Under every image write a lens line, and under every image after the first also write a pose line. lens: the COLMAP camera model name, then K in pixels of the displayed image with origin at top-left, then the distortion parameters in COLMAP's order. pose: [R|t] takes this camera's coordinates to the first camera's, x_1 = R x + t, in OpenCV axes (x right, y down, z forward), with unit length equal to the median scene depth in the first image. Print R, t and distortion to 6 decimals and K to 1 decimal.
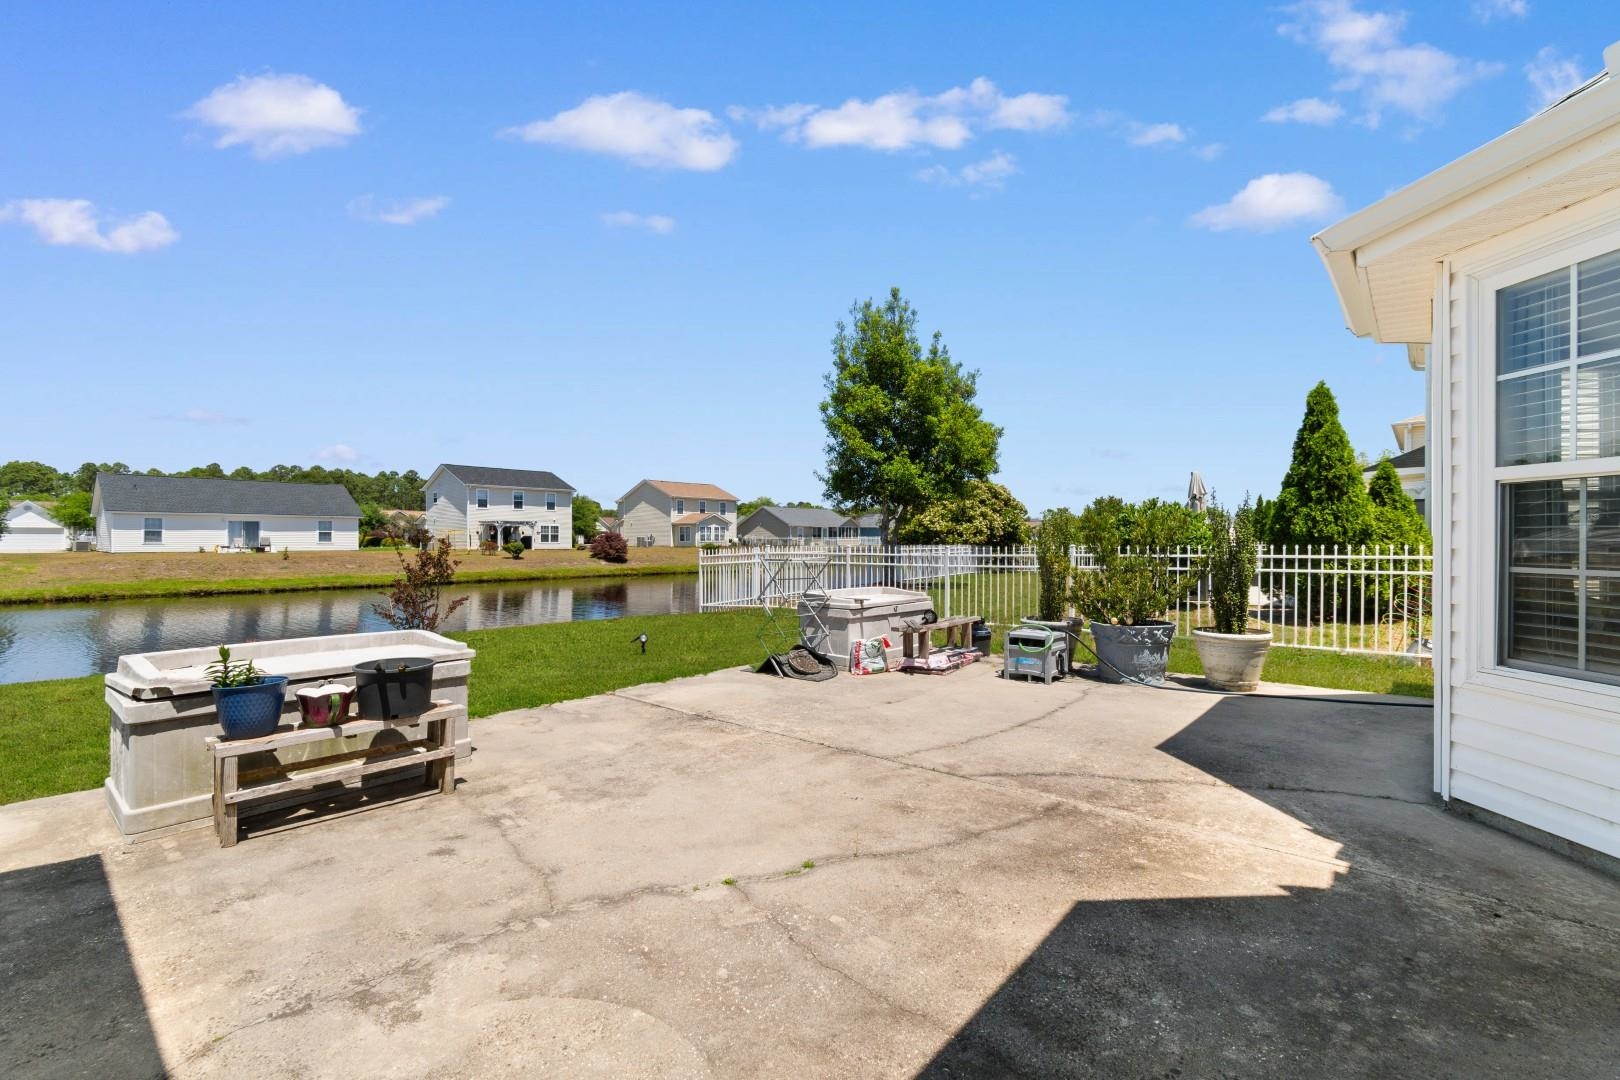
lens RADIAL K [[713.3, 0, 810.0], [0, 713.3, 540.0], [0, 0, 1]] dist [0.006982, -0.000243]
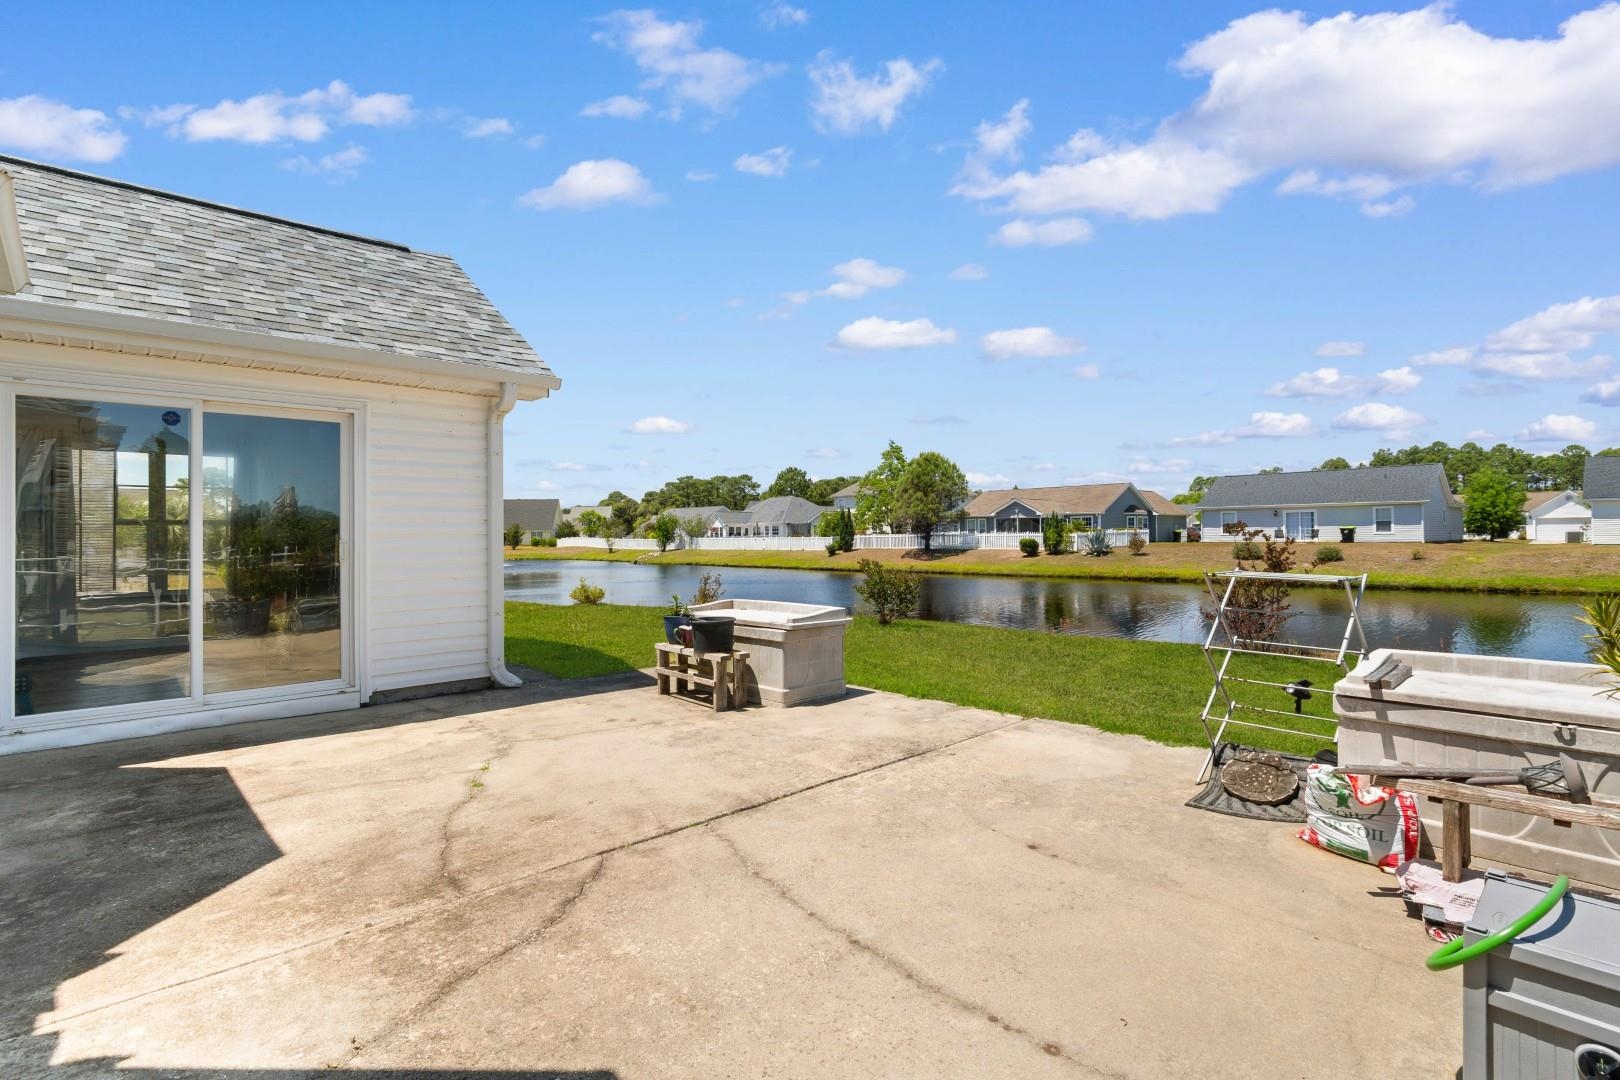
lens RADIAL K [[769.2, 0, 810.0], [0, 769.2, 540.0], [0, 0, 1]] dist [-0.005205, 0.000127]
pose [[-0.096857, 0.007135, -0.995273, 1.144861], [0.006677, 0.999956, 0.006519, -0.006696], [0.995276, -0.006014, -0.096901, 1.478058]]
